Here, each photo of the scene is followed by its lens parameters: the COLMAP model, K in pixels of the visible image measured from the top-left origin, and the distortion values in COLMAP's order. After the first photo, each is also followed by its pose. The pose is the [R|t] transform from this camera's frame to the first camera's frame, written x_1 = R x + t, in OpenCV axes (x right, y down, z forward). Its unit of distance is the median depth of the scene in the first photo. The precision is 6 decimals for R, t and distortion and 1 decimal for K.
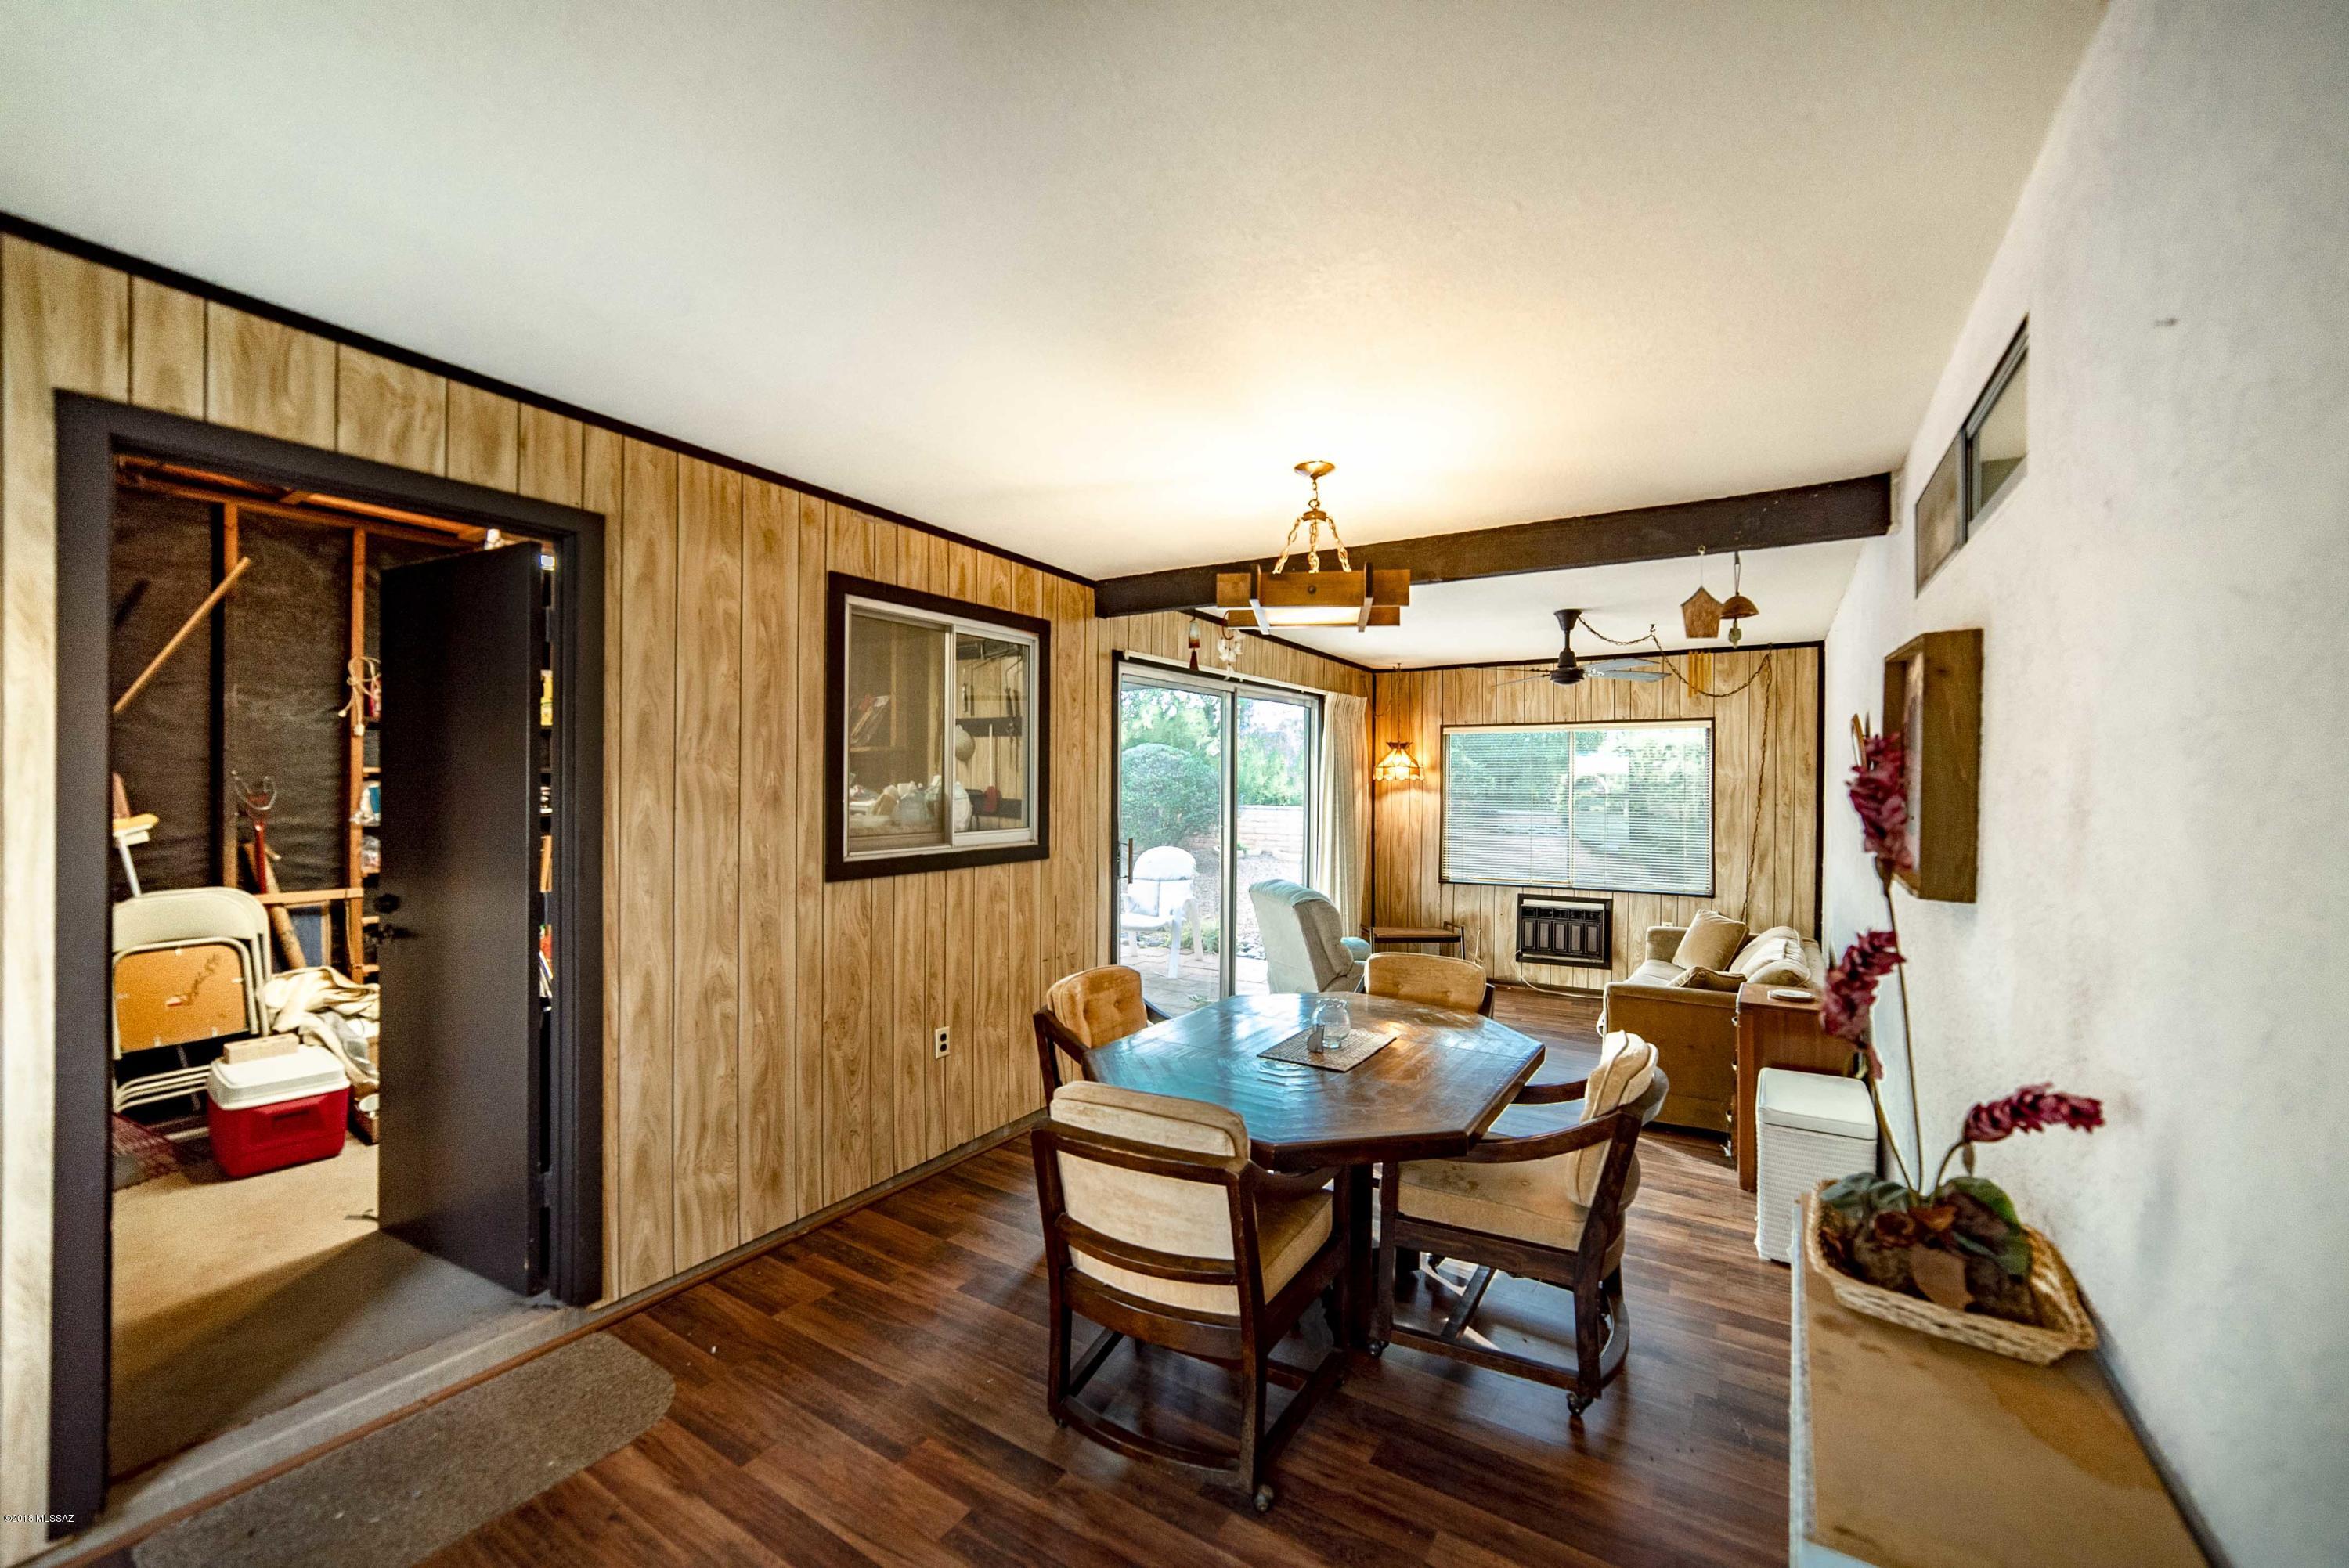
lens RADIAL K [[923.2, 0, 1177.8], [0, 923.2, 791.7], [0, 0, 1]] dist [-0.014573, 0.006524]
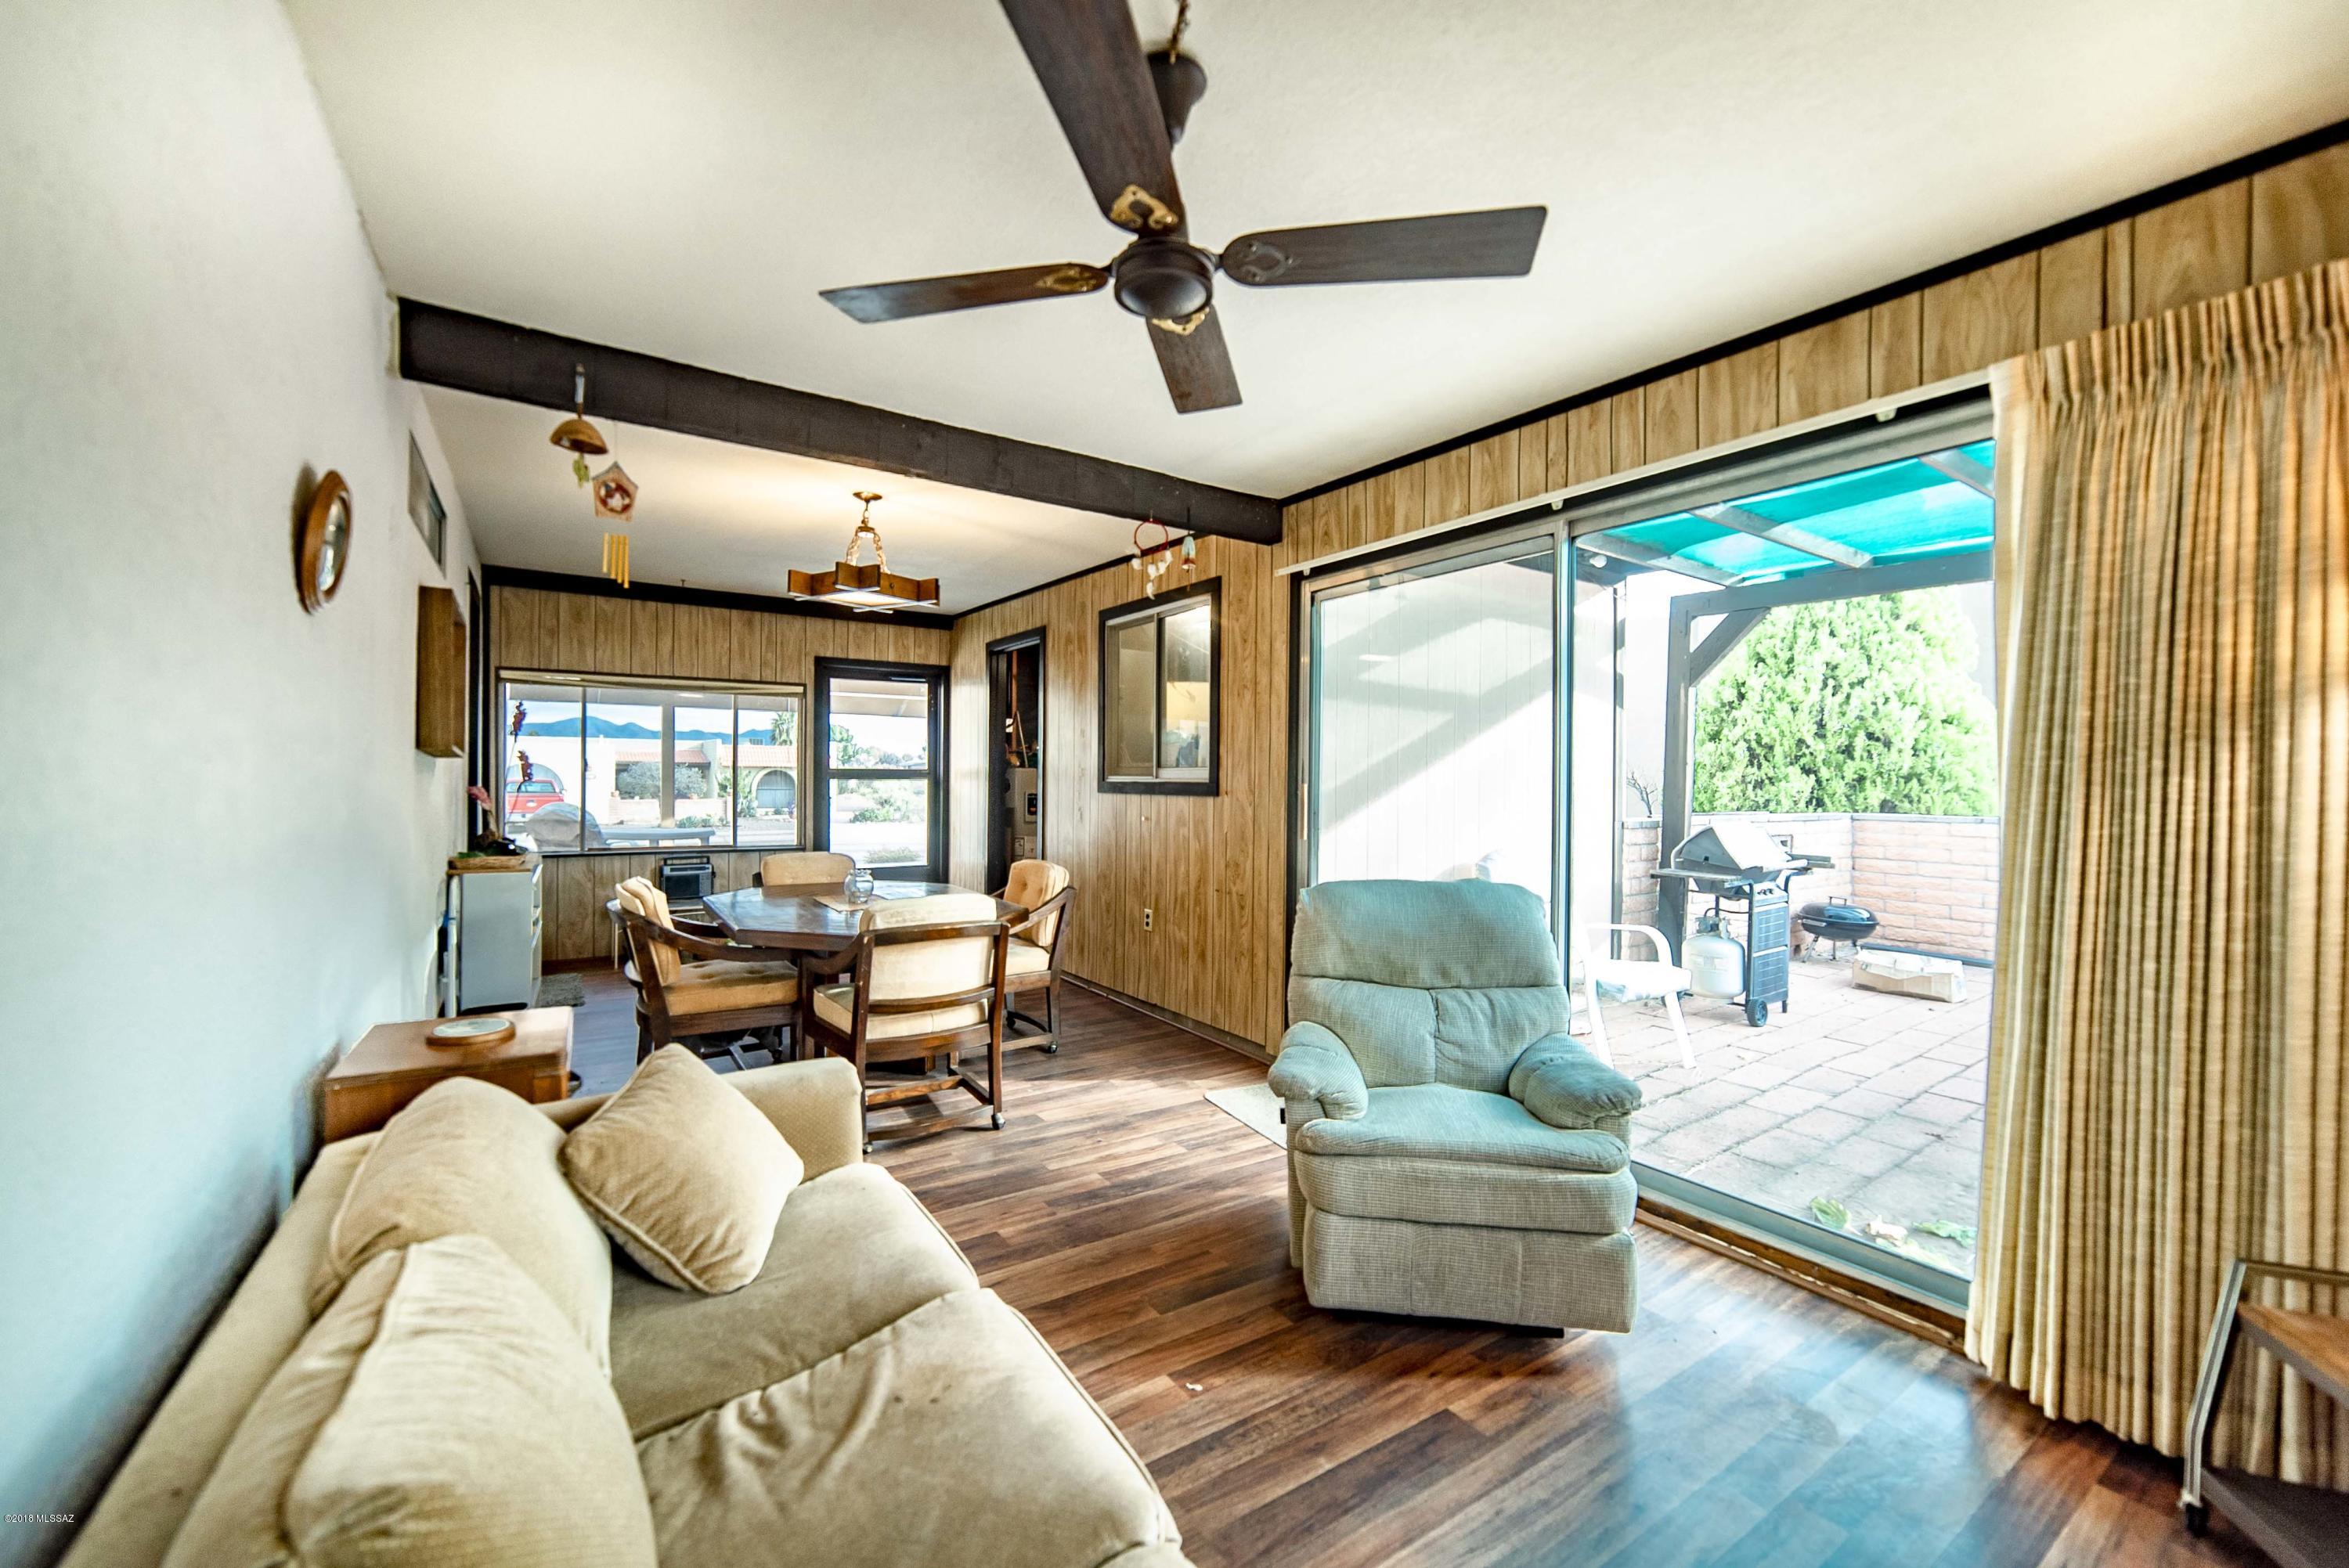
lens RADIAL K [[923.2, 0, 1163.9], [0, 923.2, 774.4], [0, 0, 1]] dist [-0.014573, 0.006524]
pose [[-0.421683, -0.015545, -0.906610, 0.887919], [-0.025508, 0.999661, -0.005277, 0.056214], [0.906384, 0.020900, -0.421936, 1.442399]]
